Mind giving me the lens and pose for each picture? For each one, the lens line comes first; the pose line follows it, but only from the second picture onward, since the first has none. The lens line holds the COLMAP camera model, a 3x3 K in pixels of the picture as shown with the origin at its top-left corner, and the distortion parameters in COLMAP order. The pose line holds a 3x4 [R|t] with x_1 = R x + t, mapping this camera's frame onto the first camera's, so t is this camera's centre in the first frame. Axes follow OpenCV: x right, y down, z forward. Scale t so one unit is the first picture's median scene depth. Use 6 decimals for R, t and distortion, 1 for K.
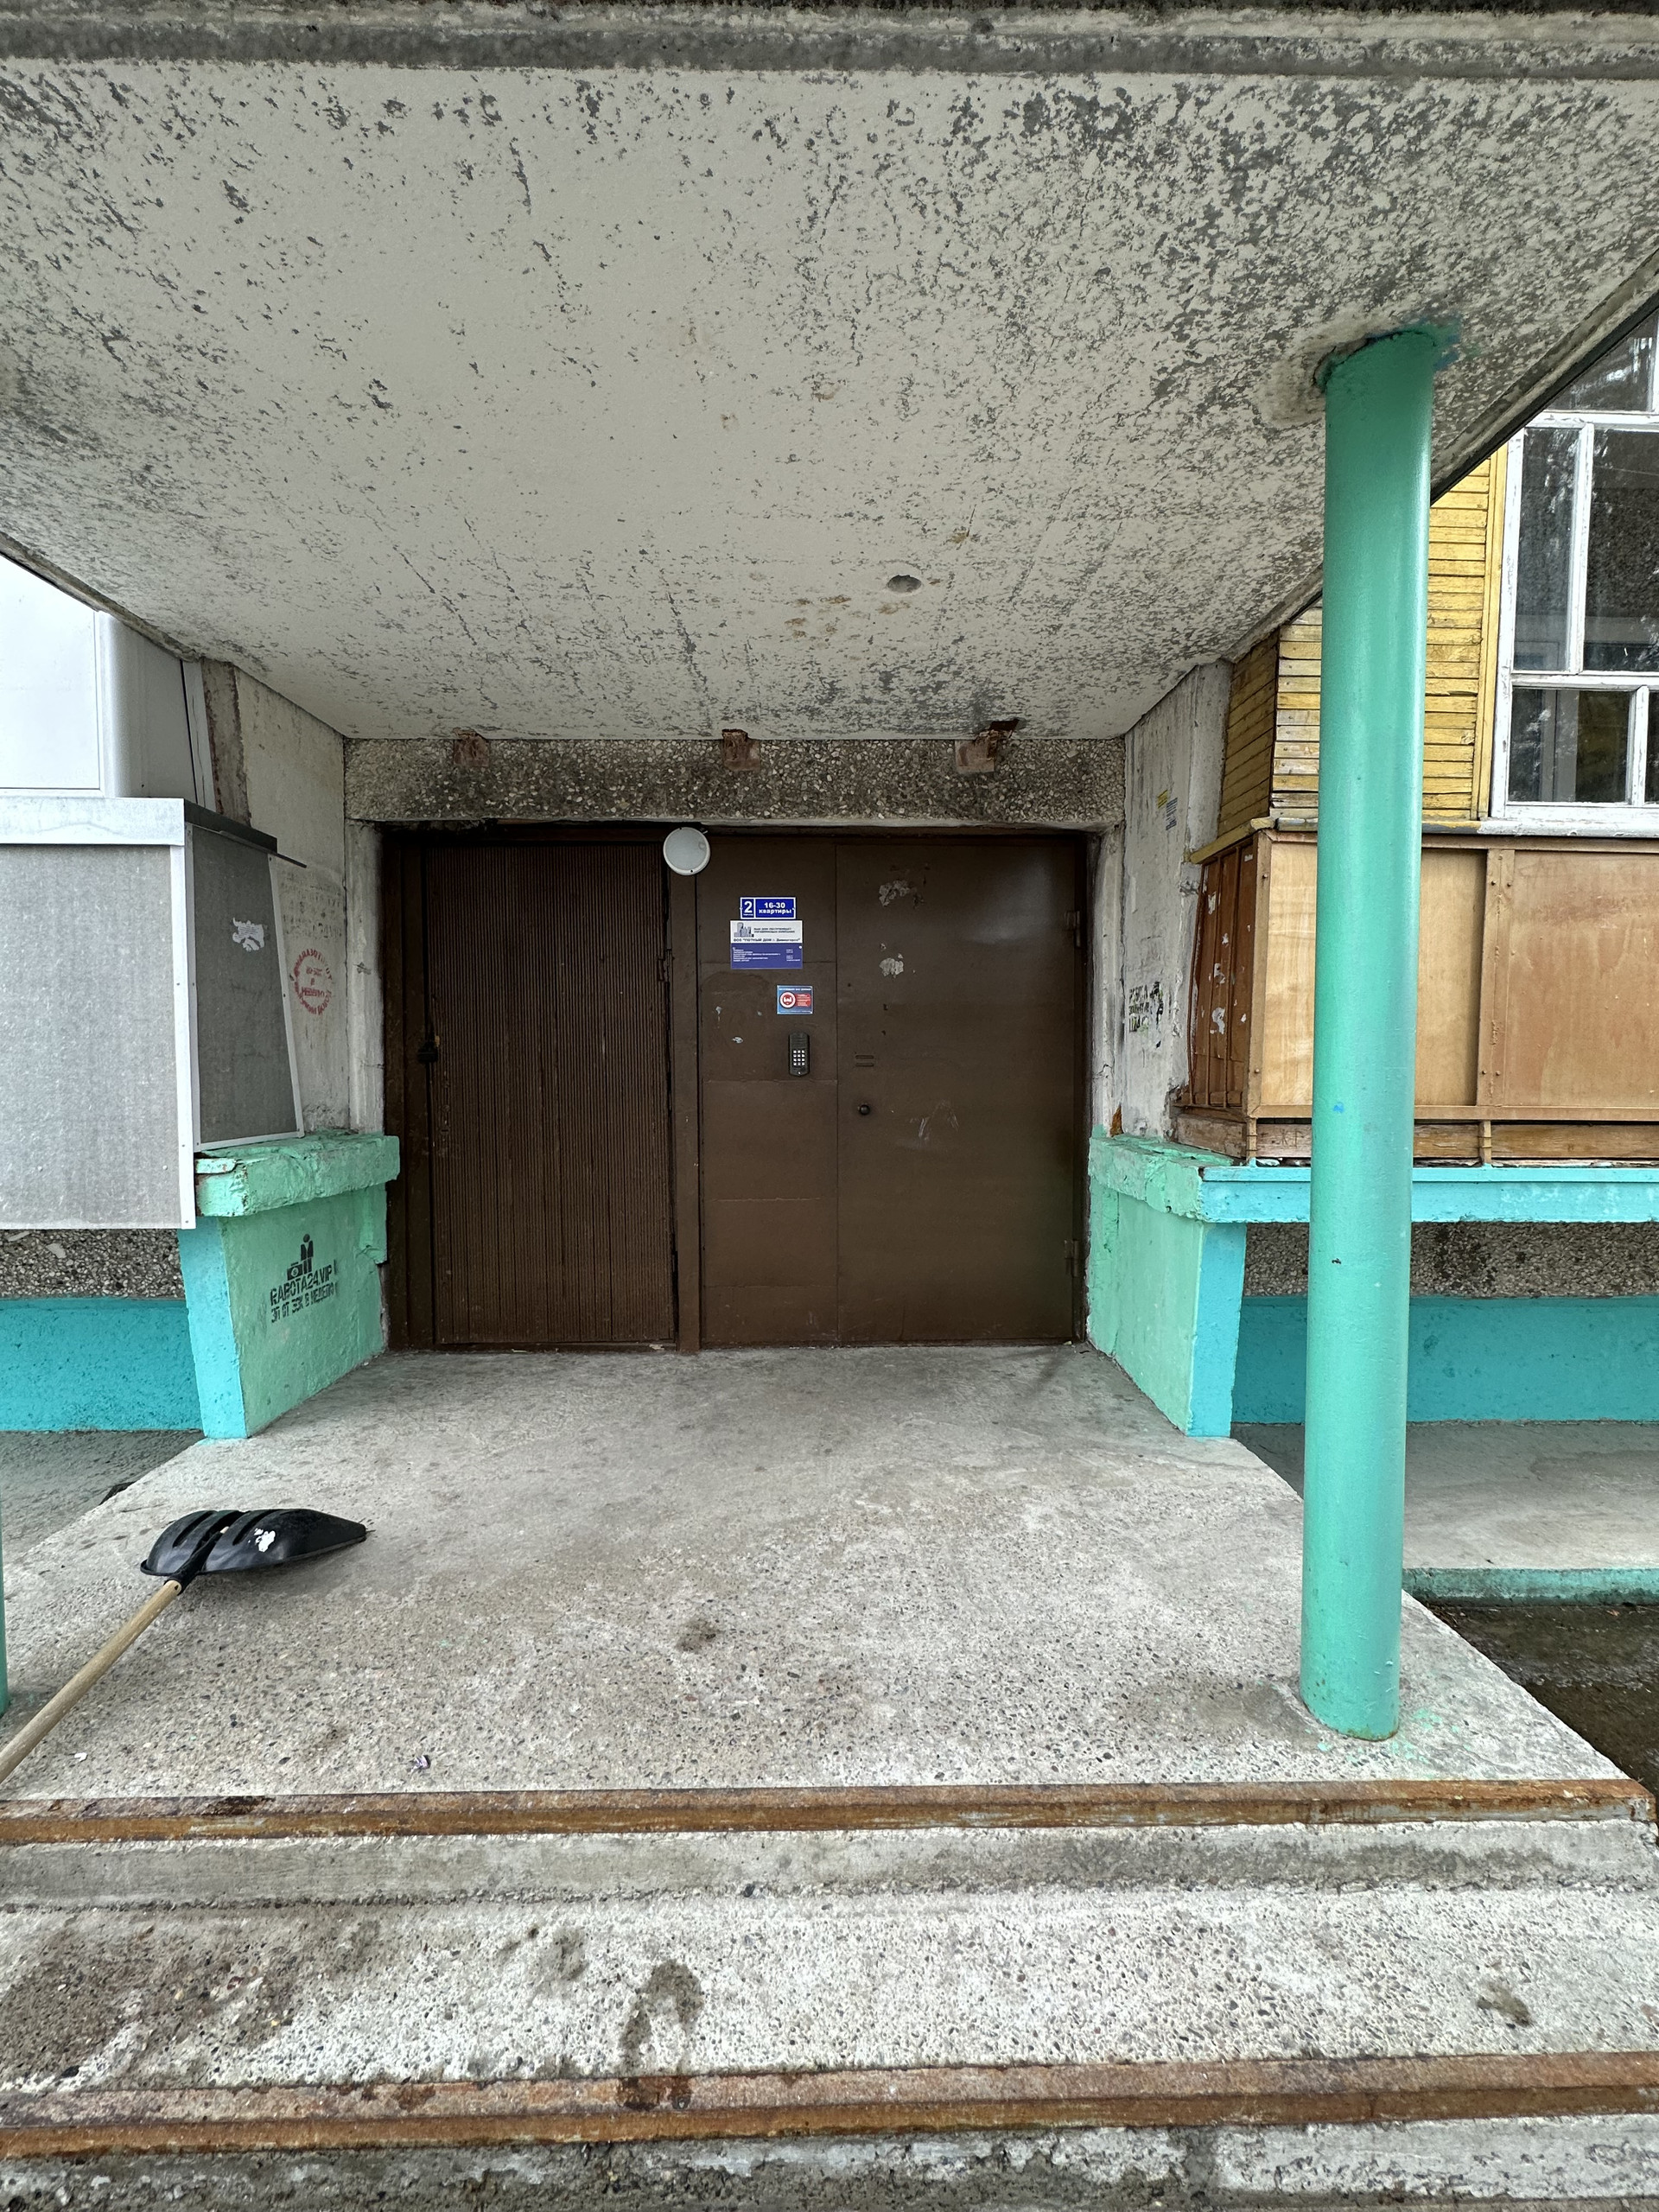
lens RADIAL K [[884.7, 0, 827.2], [0, 884.7, 1107.2], [0, 0, 1]] dist [-0.001267, 0.000623]
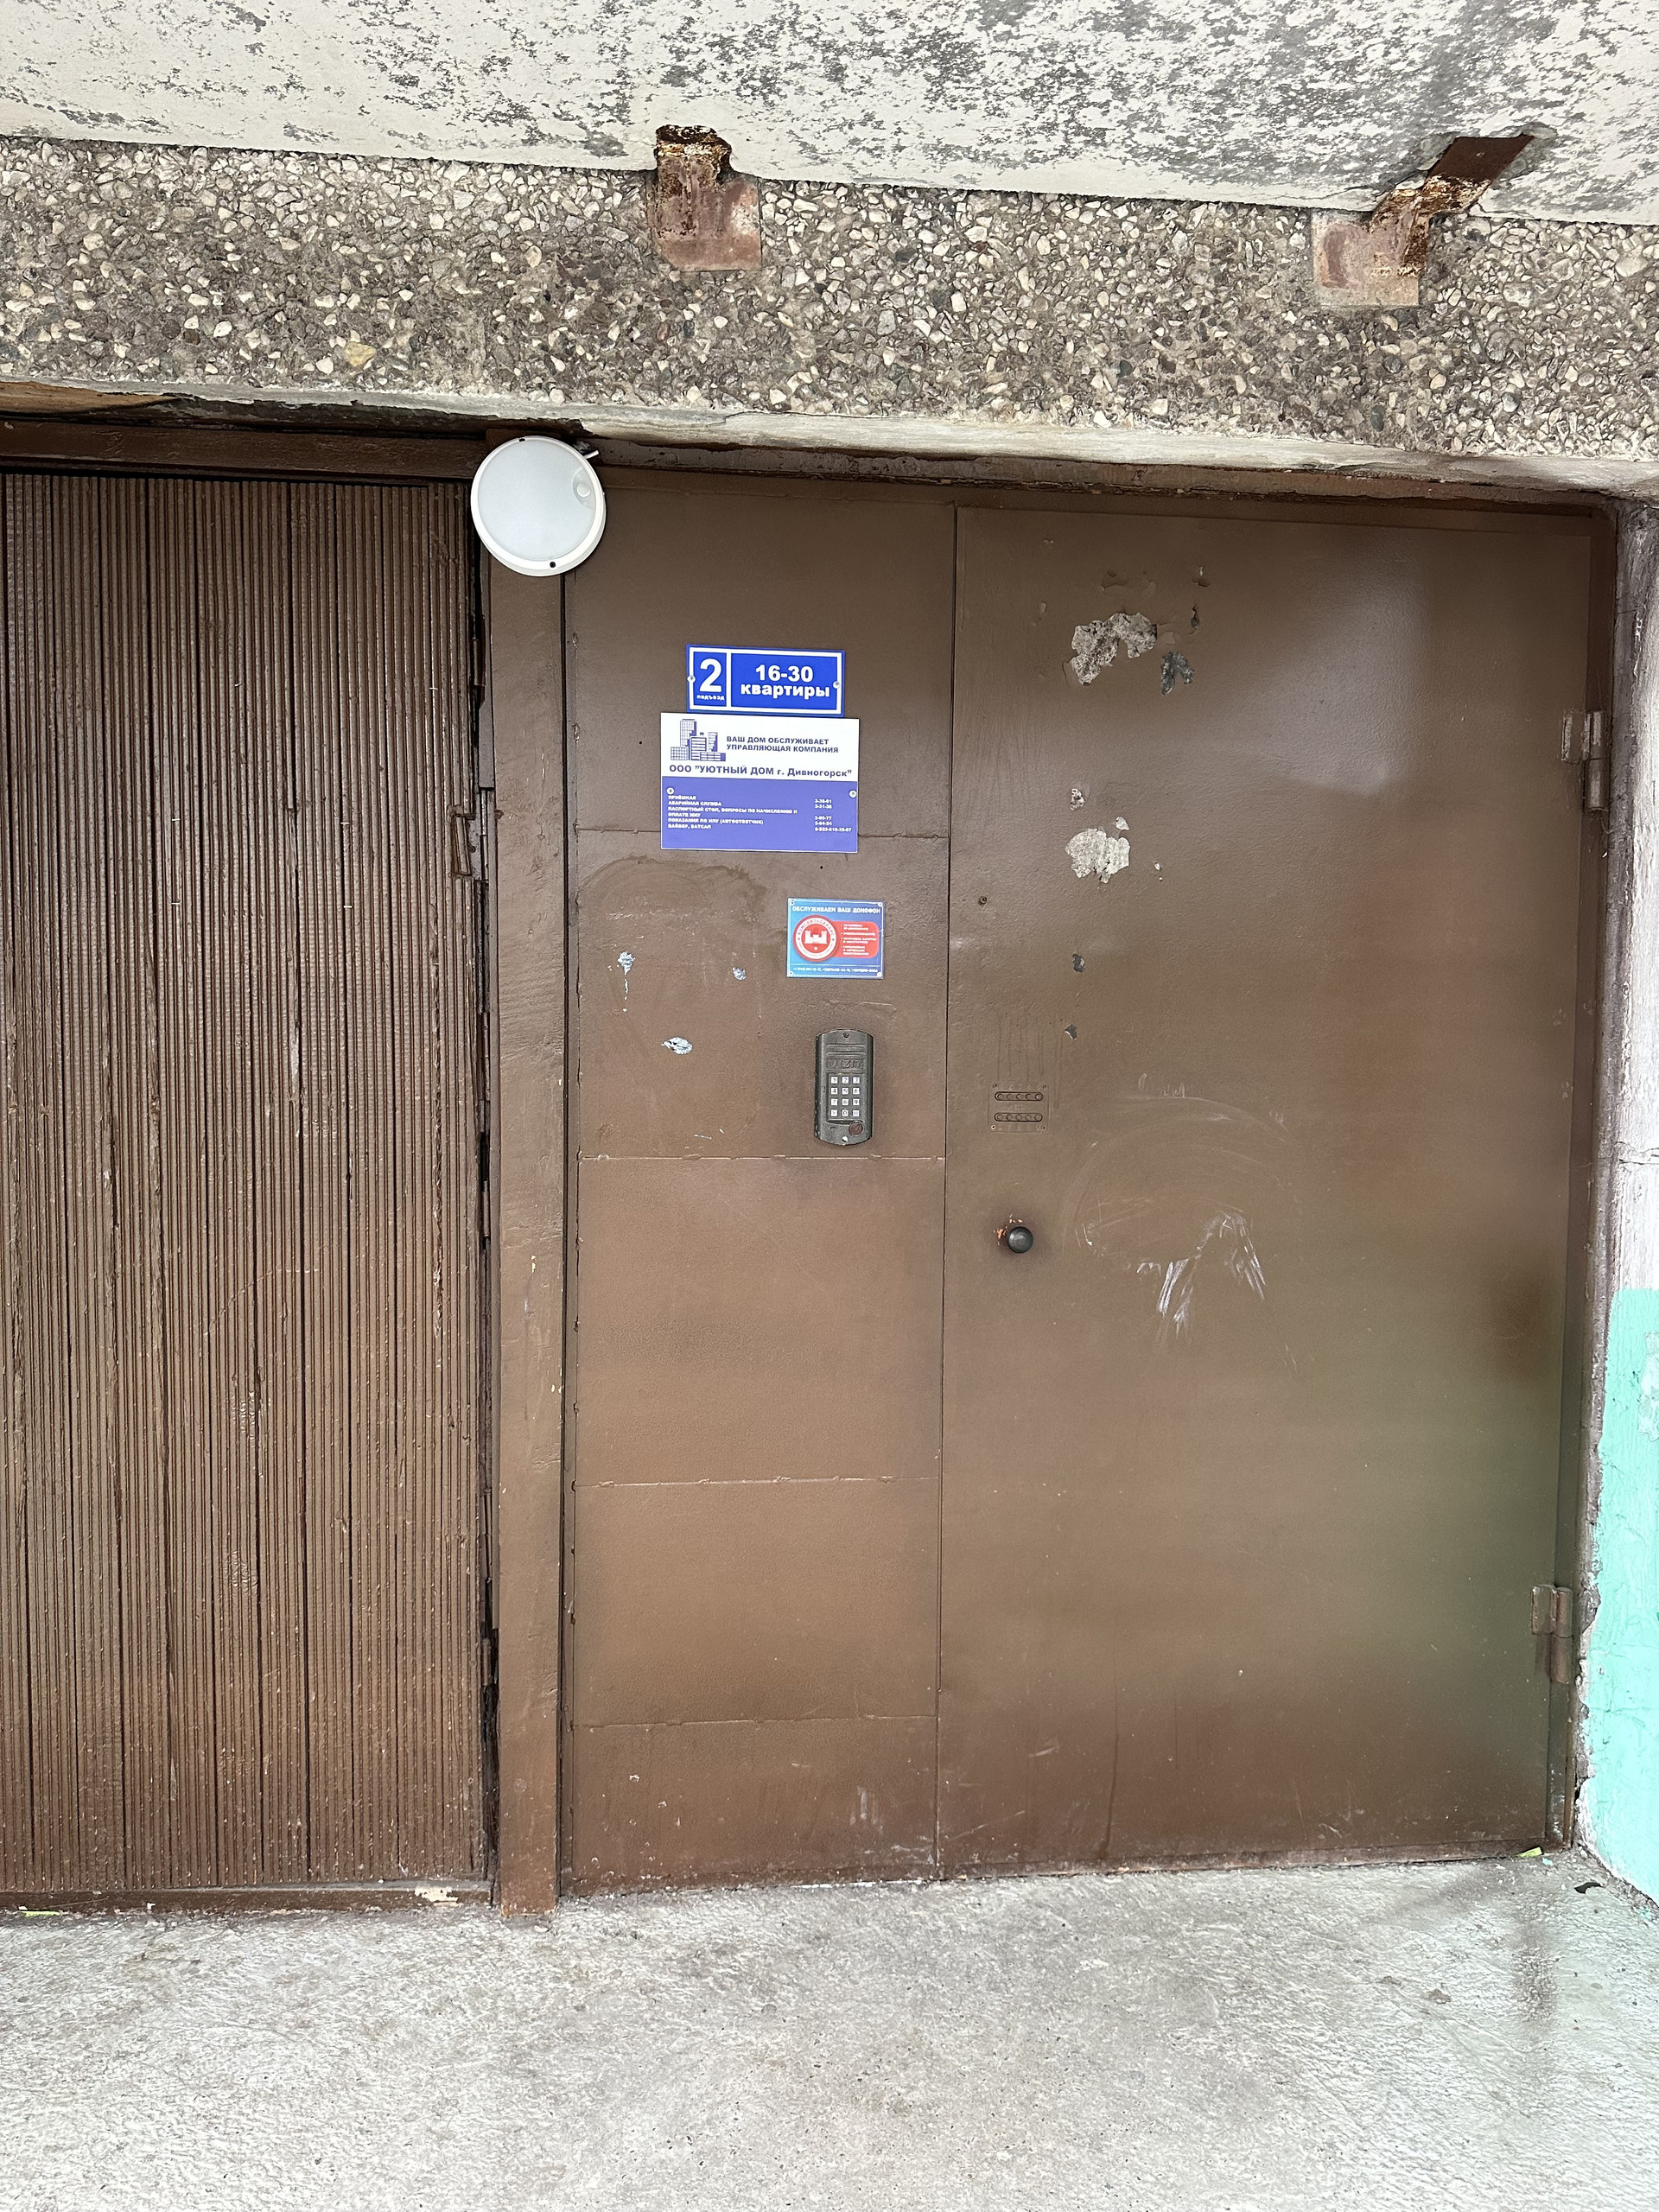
lens RADIAL K [[1554.3, 0, 829.9], [0, 1554.3, 1123.6], [0, 0, 1]] dist [0.035403, -0.032393]
pose [[0.997764, 0.012835, 0.065589, -0.084311], [-0.013731, 0.999818, 0.013228, -0.056587], [-0.065407, -0.014099, 0.997759, 0.382840]]
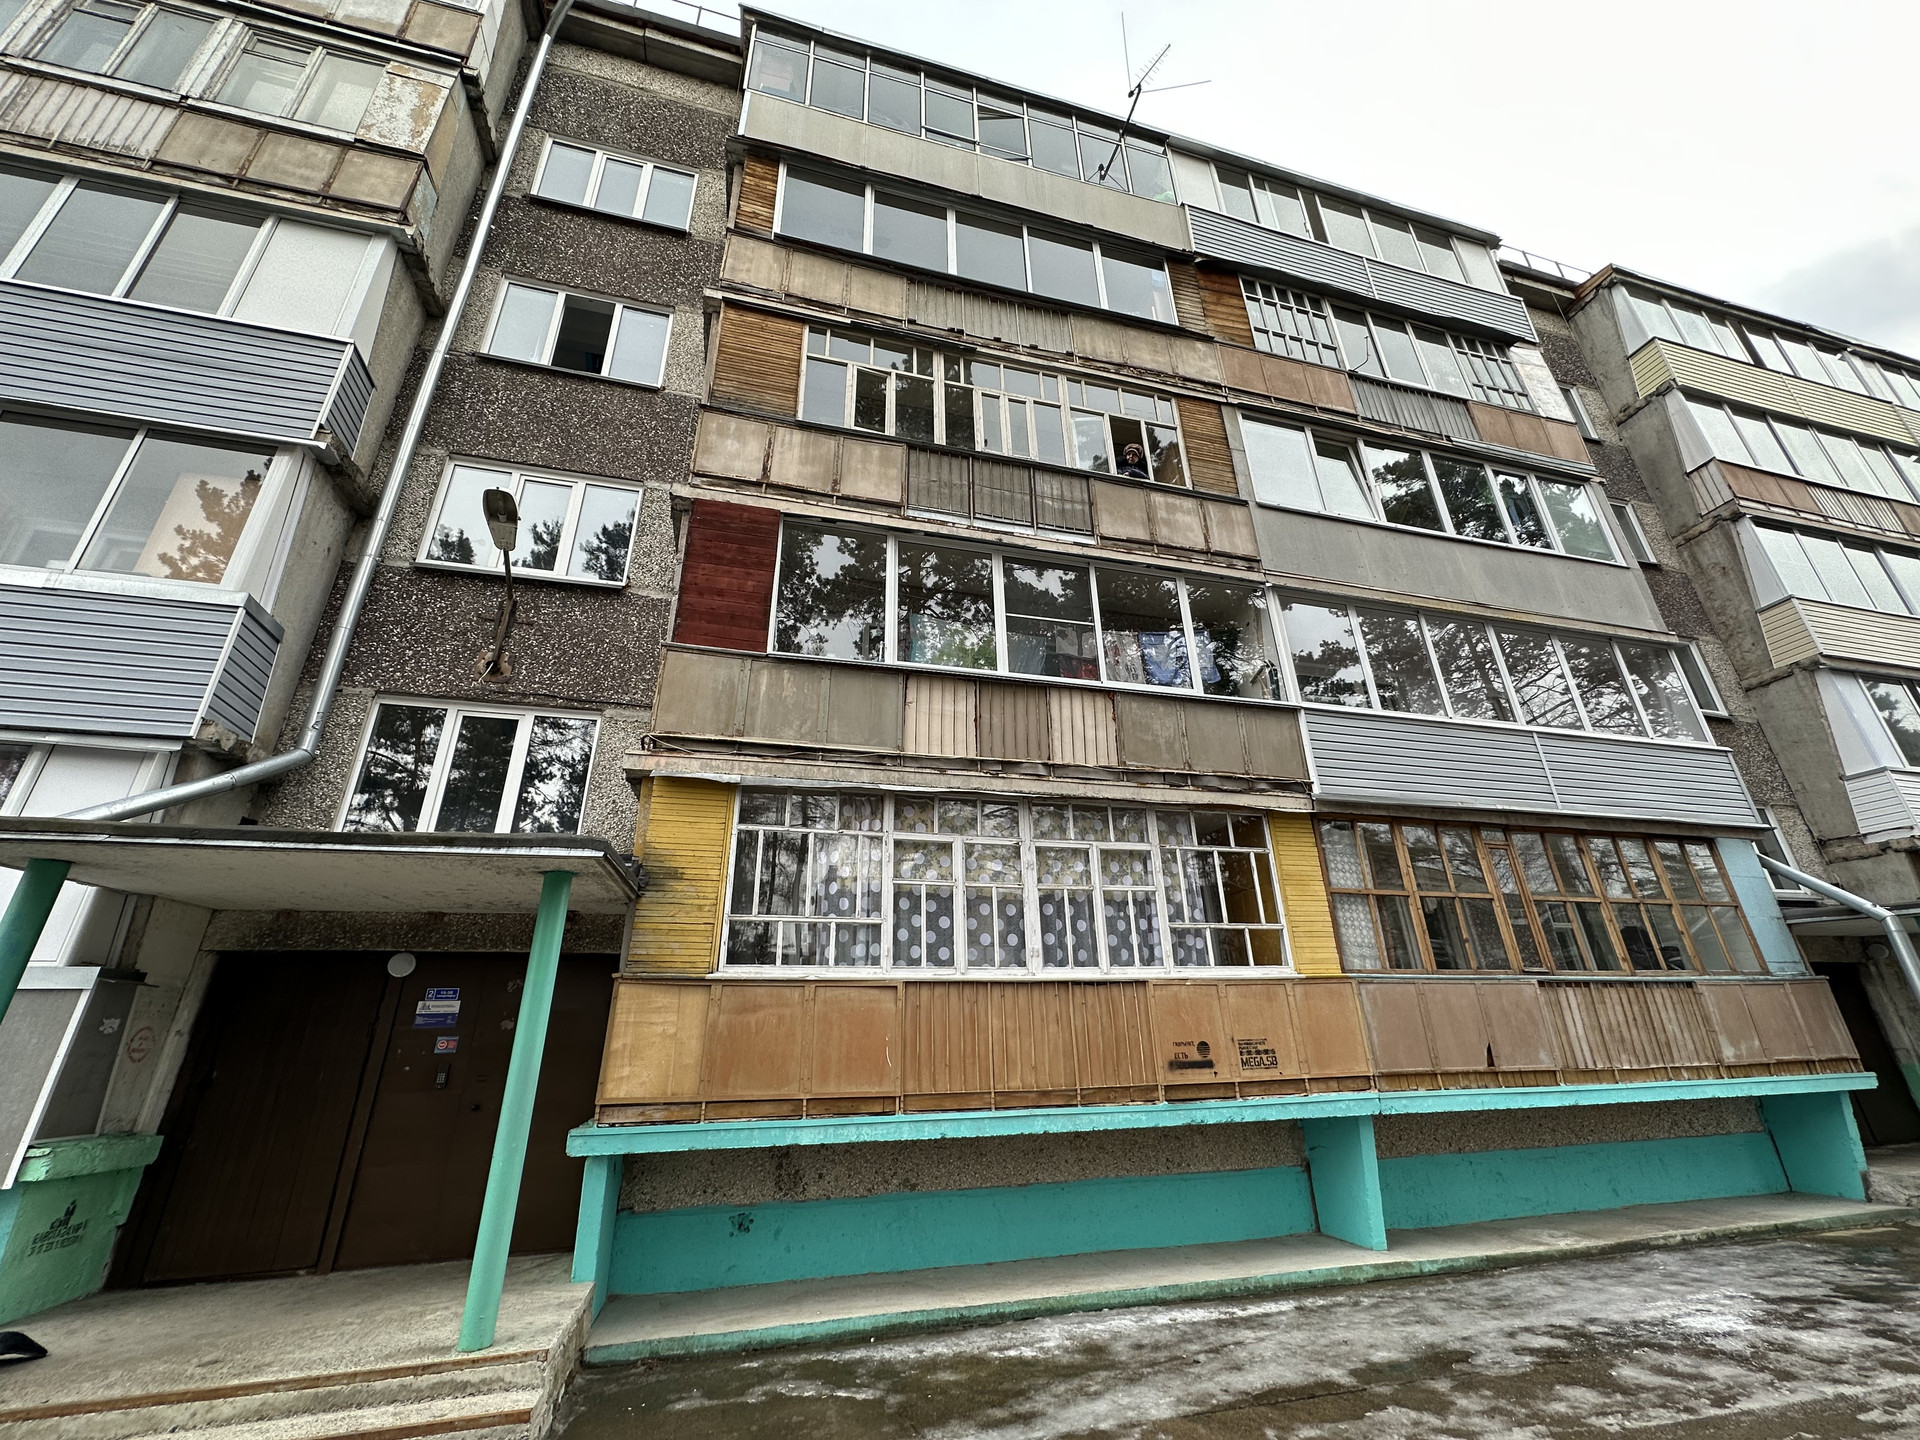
lens RADIAL K [[767.9, 0, 959.1], [0, 767.9, 723.0], [0, 0, 1]] dist [-0.001267, 0.000623]
pose [[0.970751, 0.071877, 0.229078, 0.641466], [0.036328, 0.899175, -0.436079, 0.018056], [-0.237326, 0.431646, 0.870263, -1.057803]]
